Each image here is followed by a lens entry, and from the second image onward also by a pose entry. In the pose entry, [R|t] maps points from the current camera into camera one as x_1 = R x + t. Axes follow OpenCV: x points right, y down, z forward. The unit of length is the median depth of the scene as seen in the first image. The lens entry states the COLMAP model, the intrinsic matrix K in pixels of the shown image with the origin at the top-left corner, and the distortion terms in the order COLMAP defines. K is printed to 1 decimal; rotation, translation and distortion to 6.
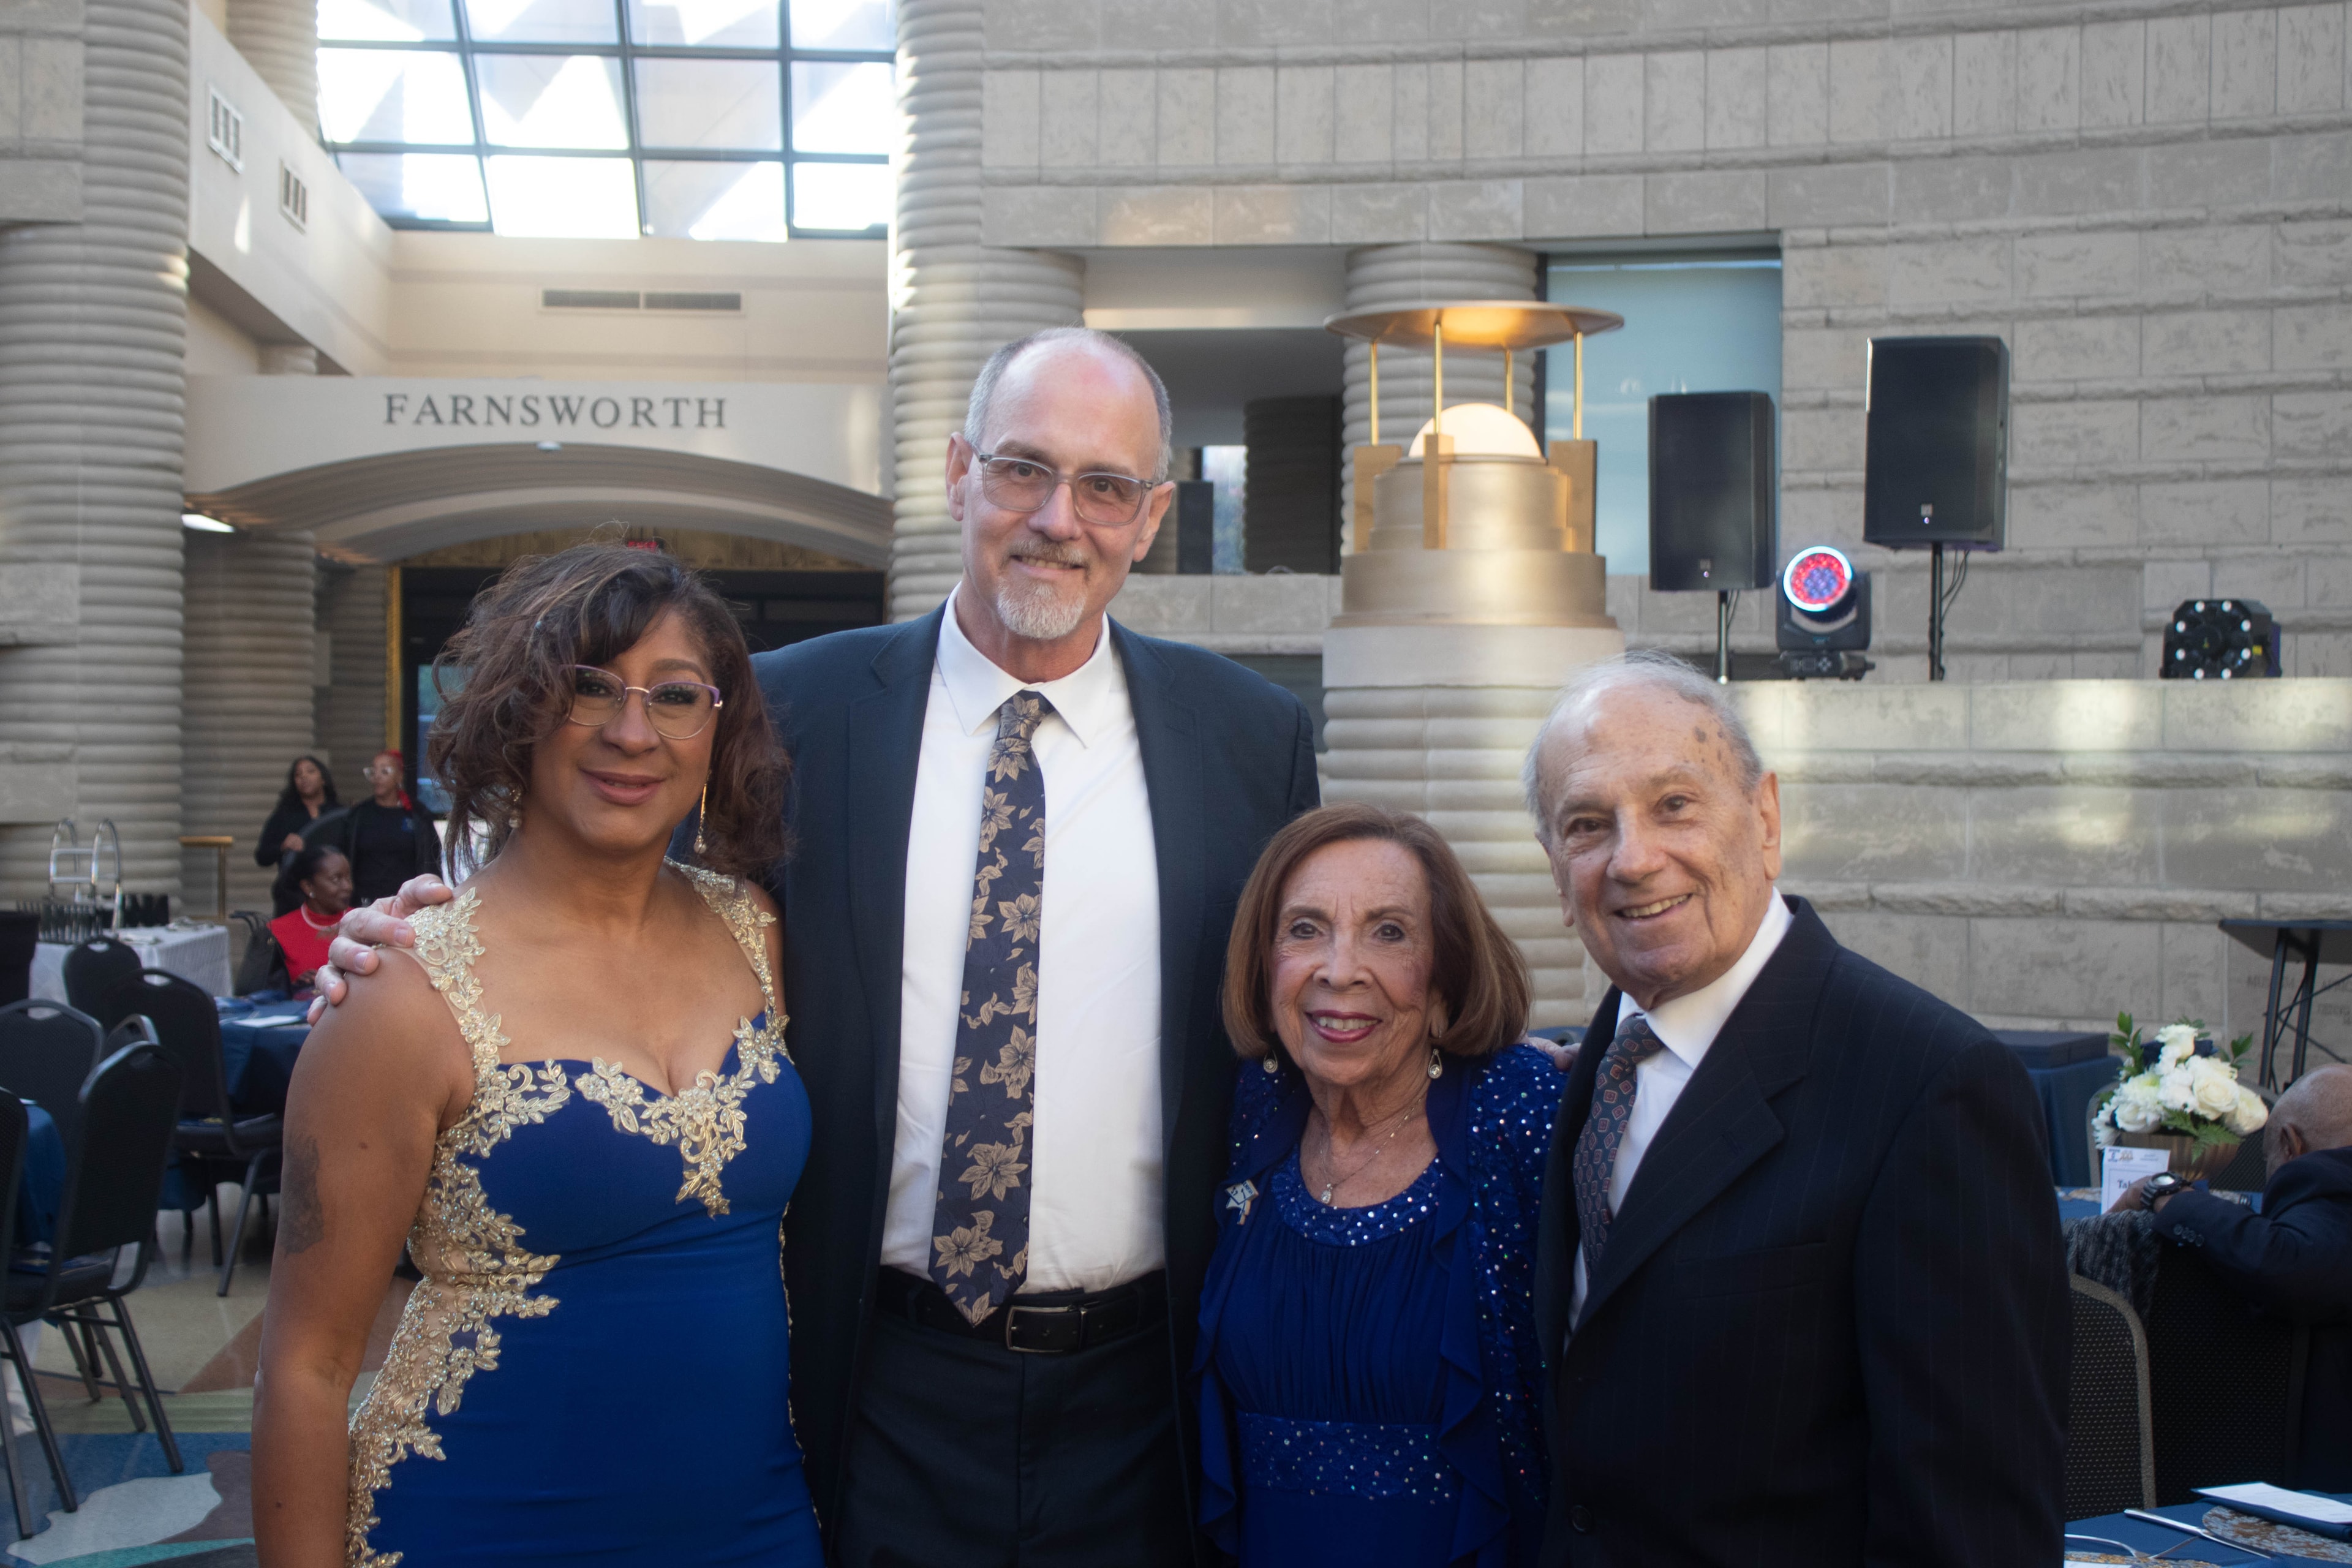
lens RADIAL K [[3523.2, 0, 1176.0], [0, 3523.2, 784.0], [0, 0, 1]] dist [-0.164419, 0.774030]
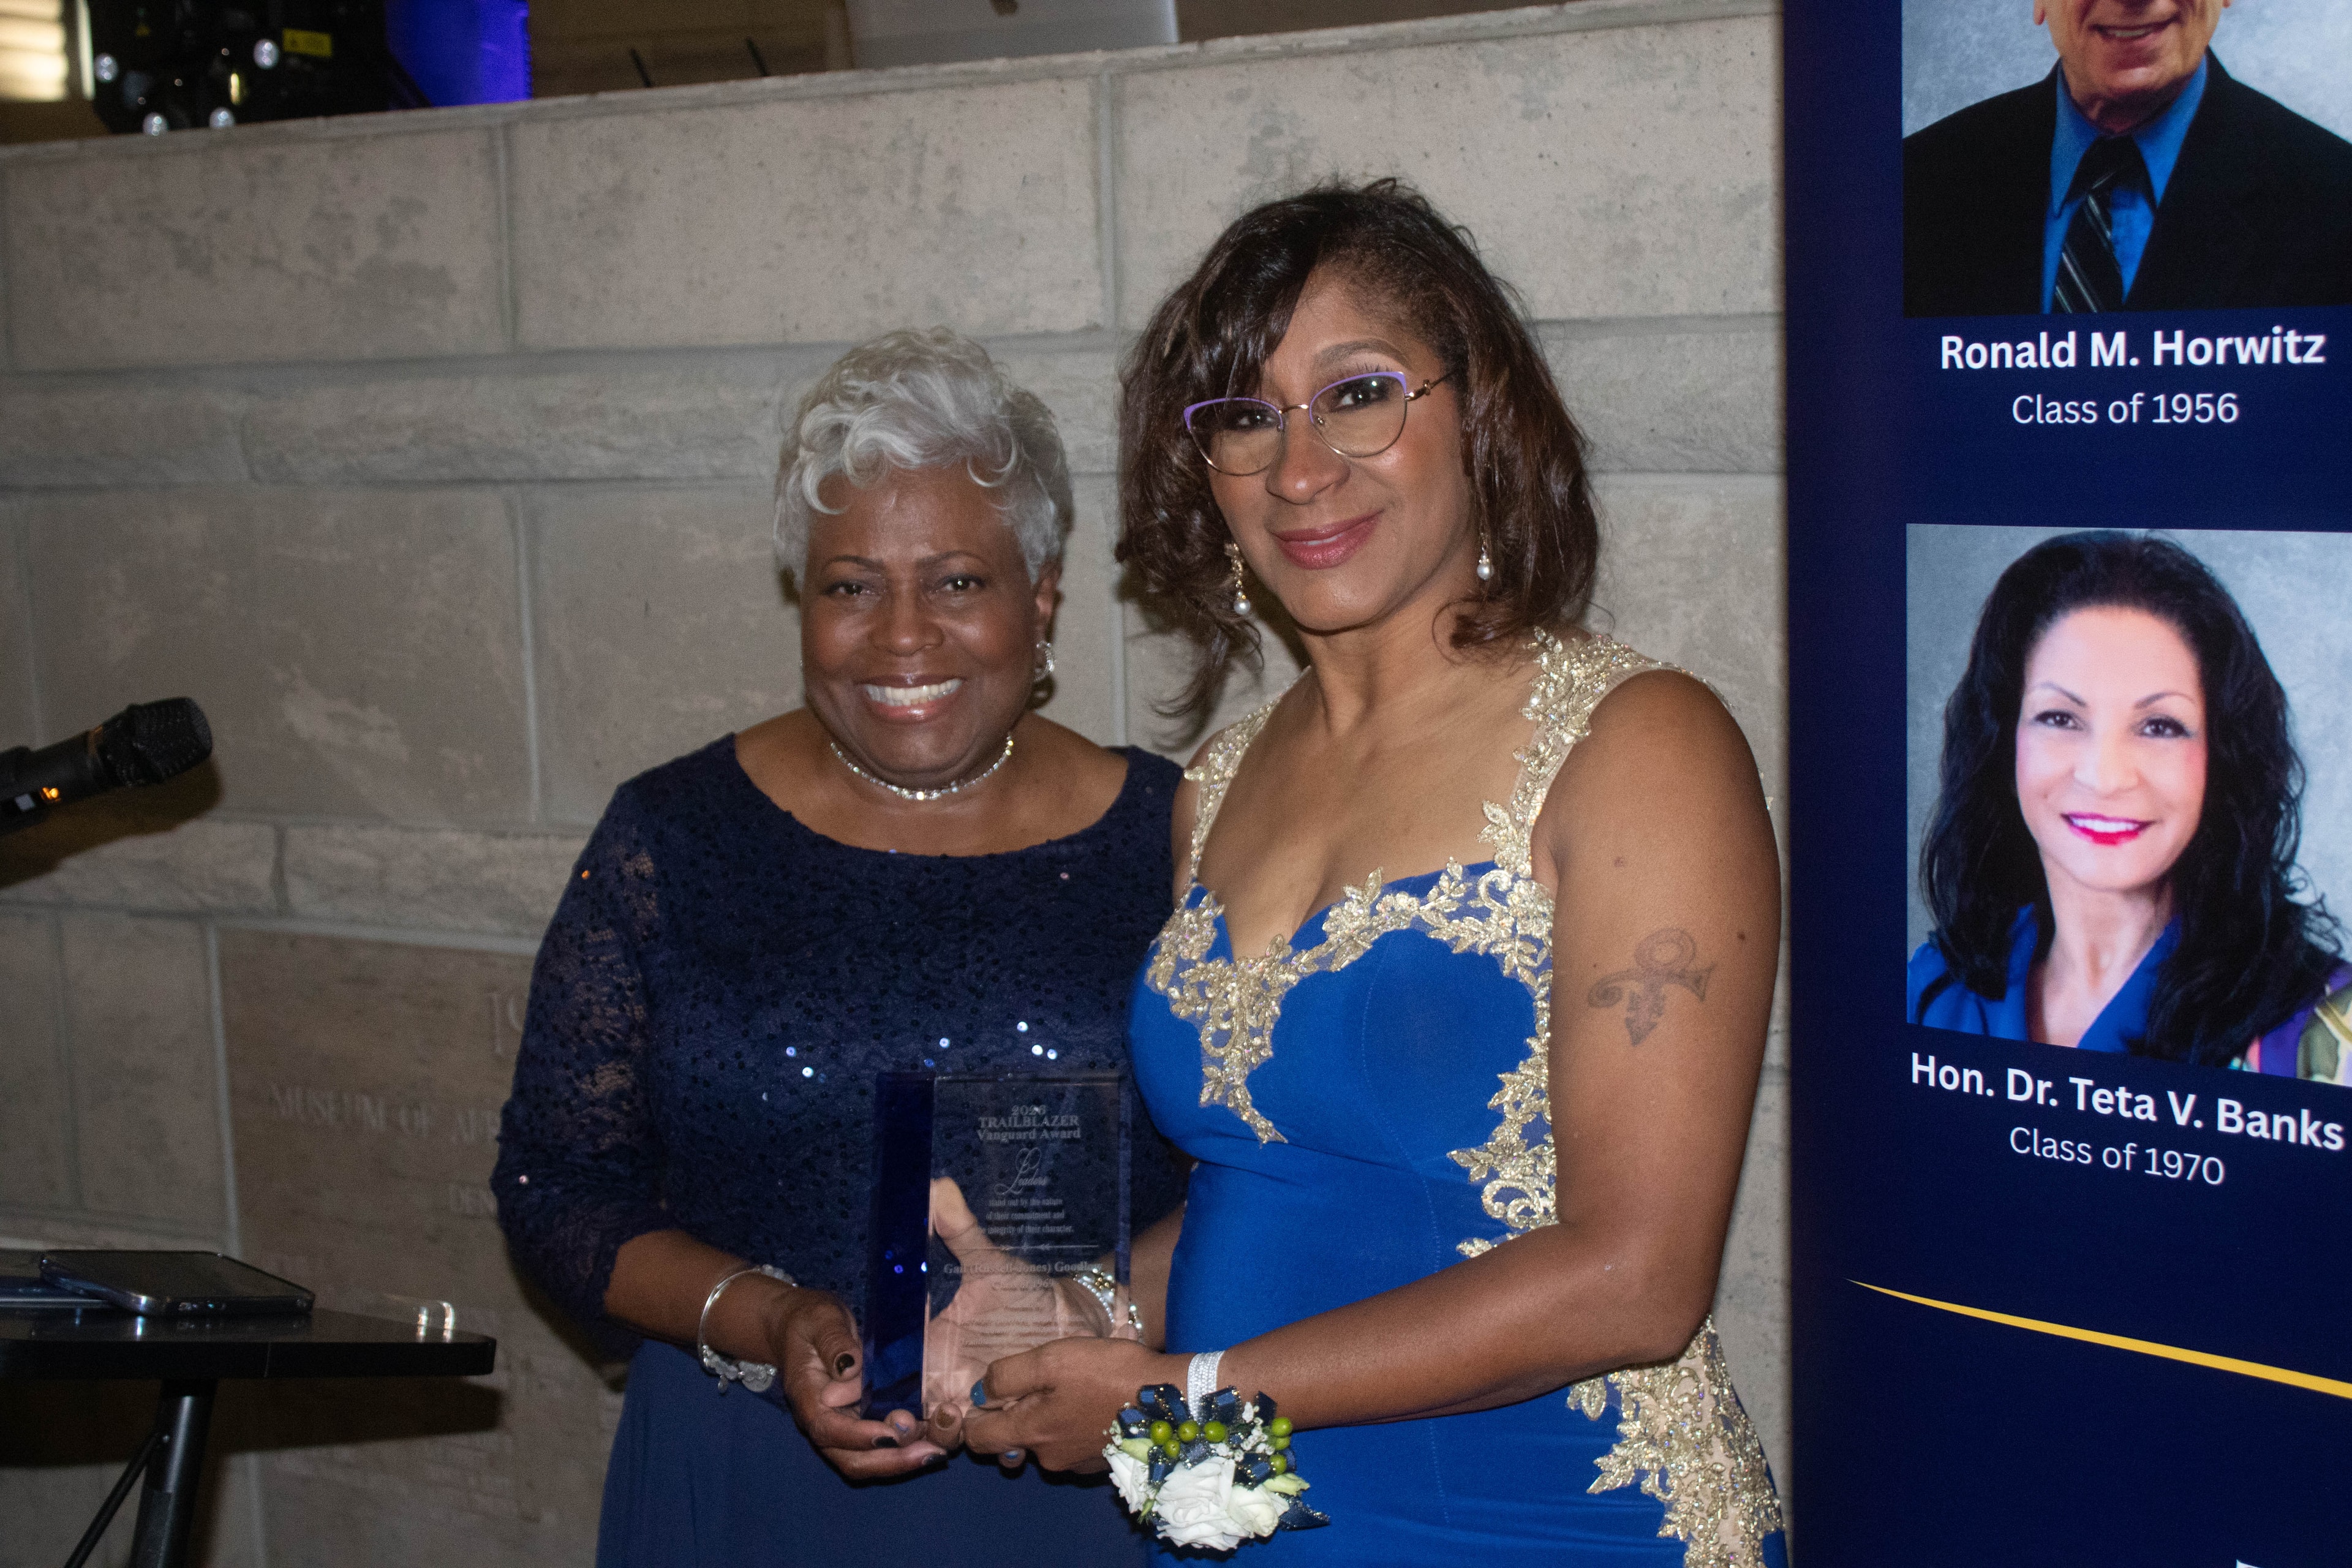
lens RADIAL K [[3234.1, 0, 1134.5], [0, 3234.1, 783.7], [0, 0, 1]] dist [-0.039940, 0.063890]
pose [[0.983565, -0.056730, 0.171409, 0.204534], [0.035777, 0.991768, 0.122946, -0.003007], [-0.176972, -0.114793, 0.977498, 0.430893]]
